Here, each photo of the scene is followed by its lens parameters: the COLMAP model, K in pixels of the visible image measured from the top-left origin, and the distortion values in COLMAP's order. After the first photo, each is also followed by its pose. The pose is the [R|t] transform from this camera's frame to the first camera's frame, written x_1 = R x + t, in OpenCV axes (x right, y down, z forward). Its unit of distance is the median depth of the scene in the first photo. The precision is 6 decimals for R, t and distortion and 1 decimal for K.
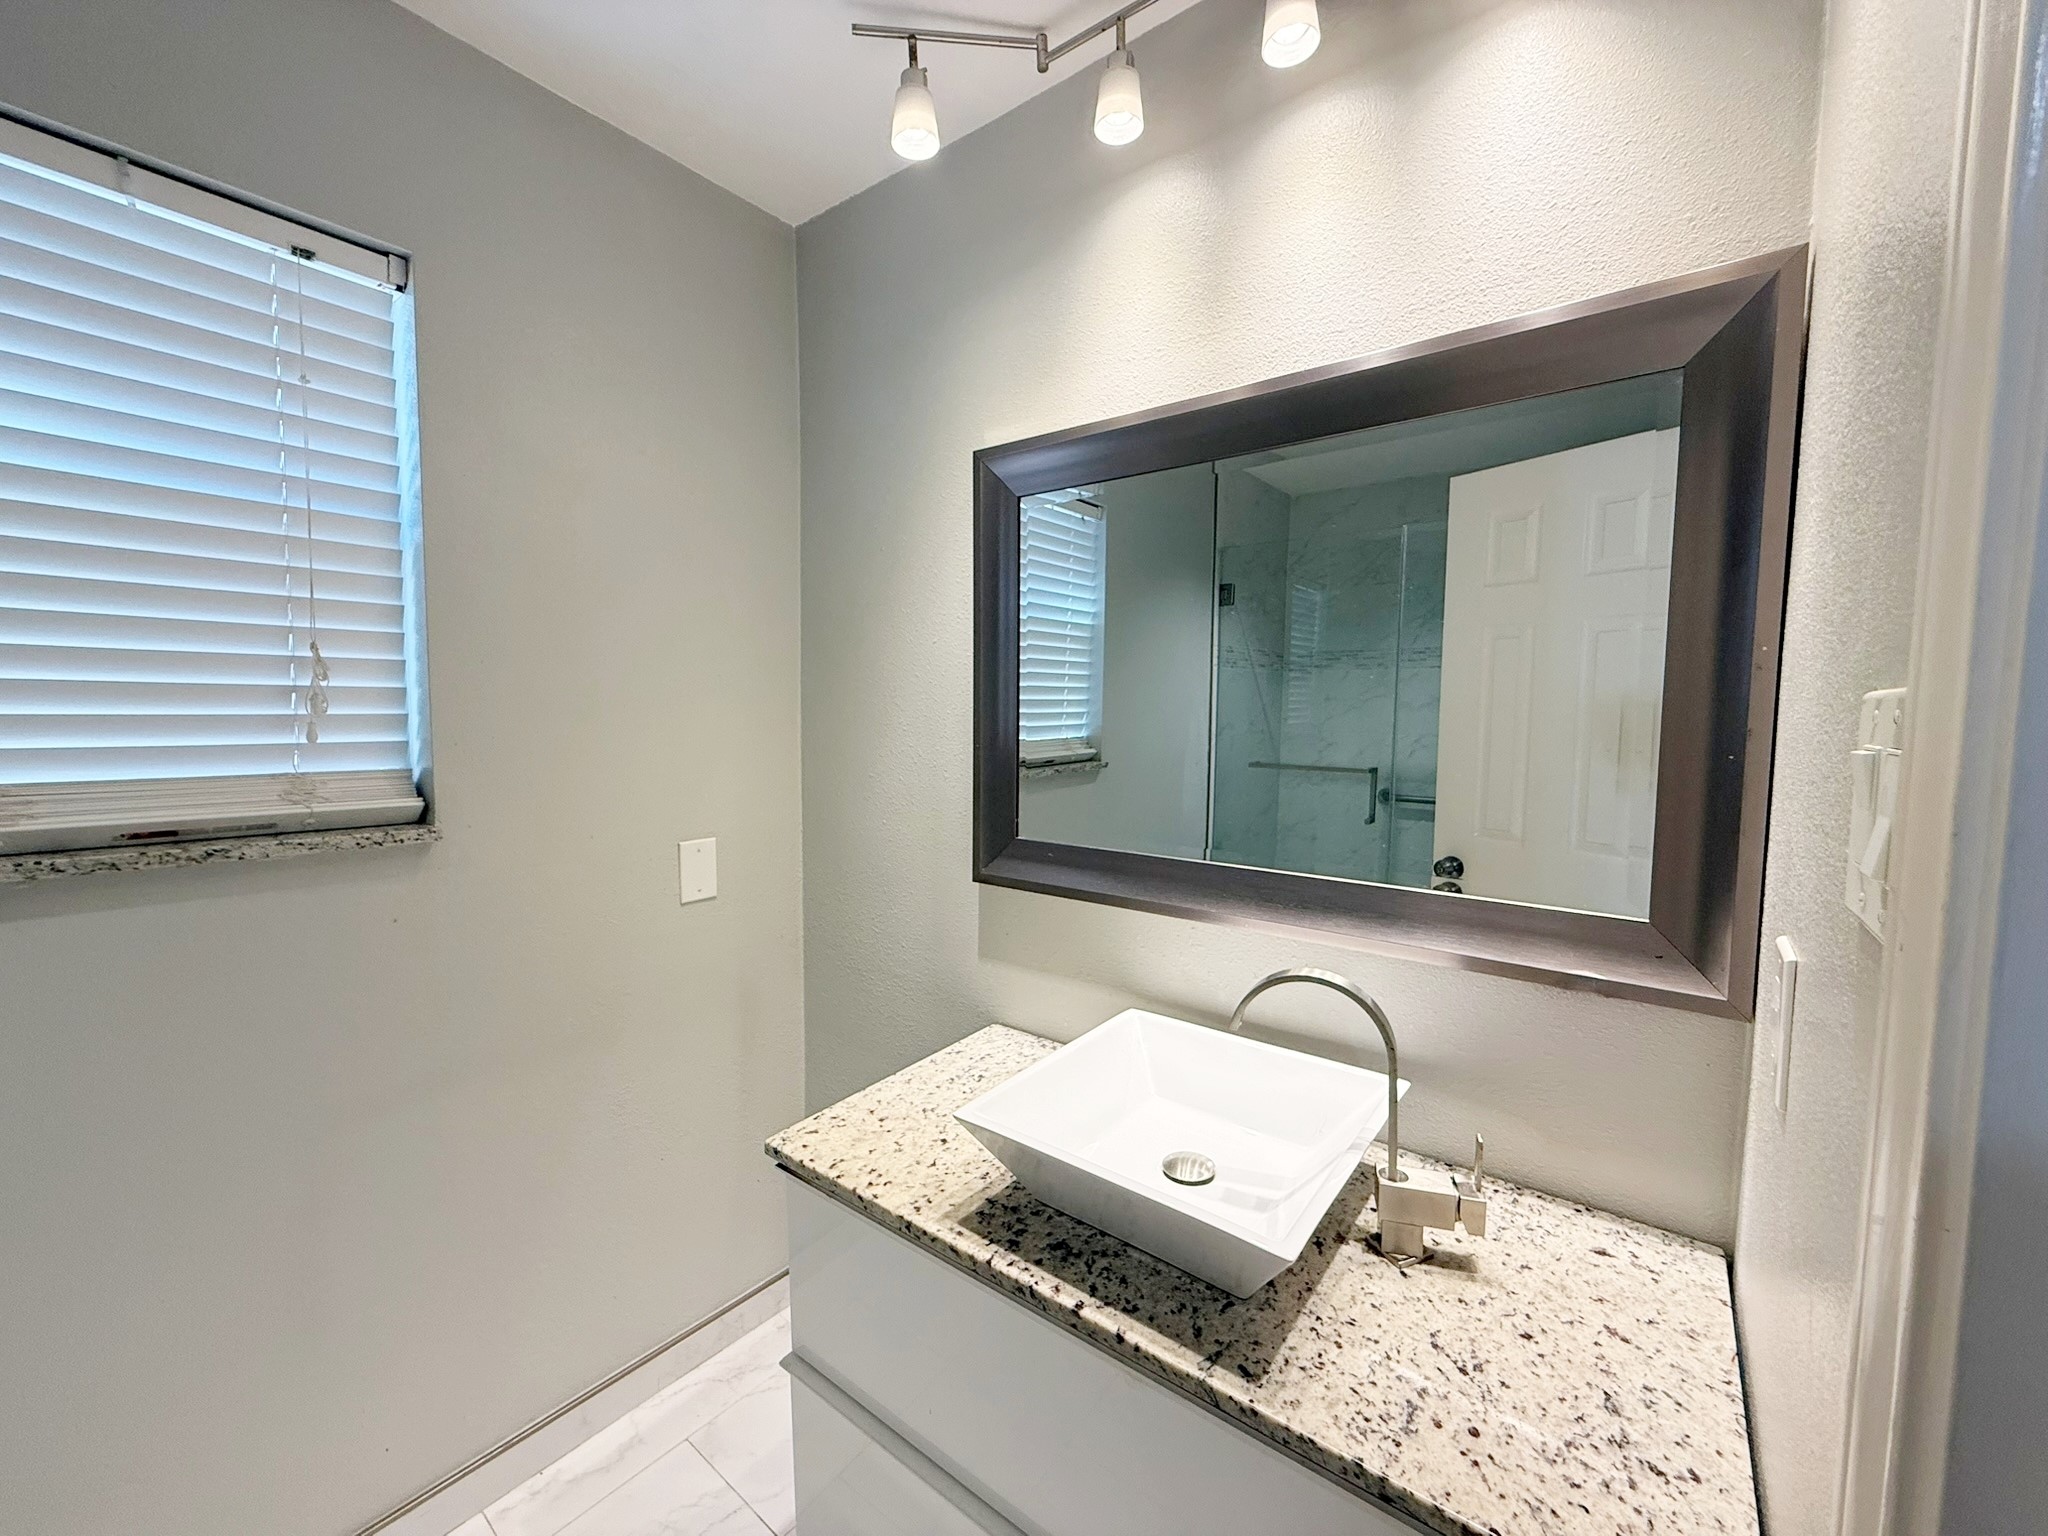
lens RADIAL K [[818.7, 0, 1023.9], [0, 818.7, 767.2], [0, 0, 1]] dist [-0.008400, 0.001958]
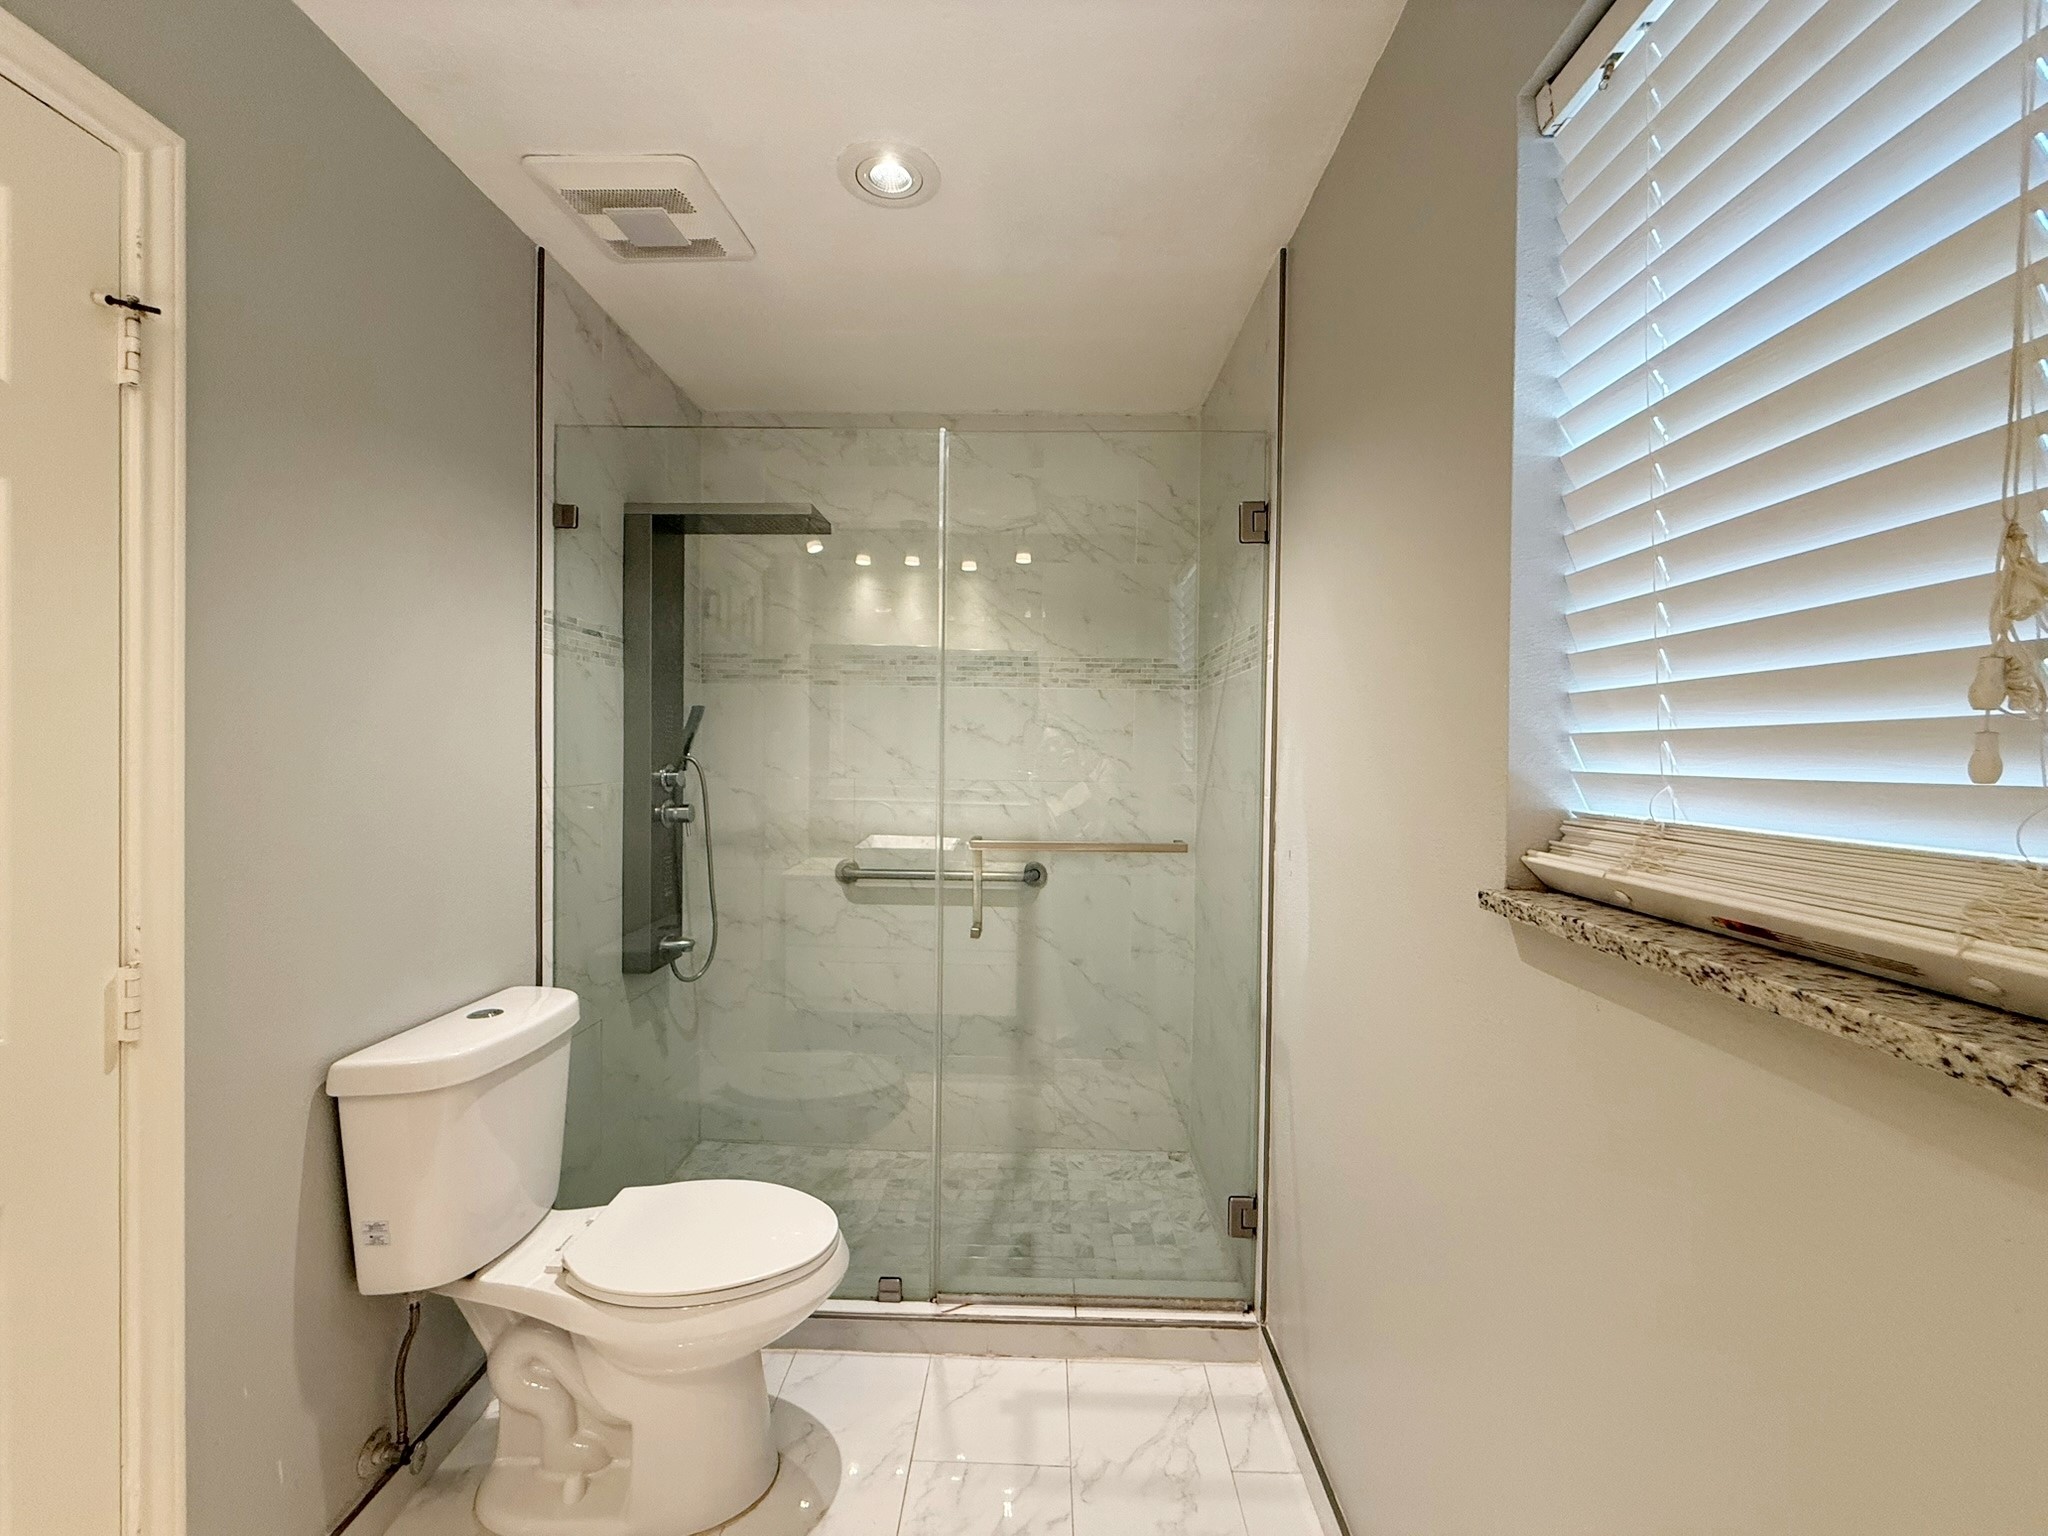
lens RADIAL K [[818.7, 0, 1021.9], [0, 818.7, 759.5], [0, 0, 1]] dist [-0.008400, 0.001958]
pose [[-0.800911, -0.011630, -0.598671, -0.282637], [-0.056510, 0.996817, 0.056235, -0.043564], [0.596111, 0.078870, -0.799019, 1.133250]]
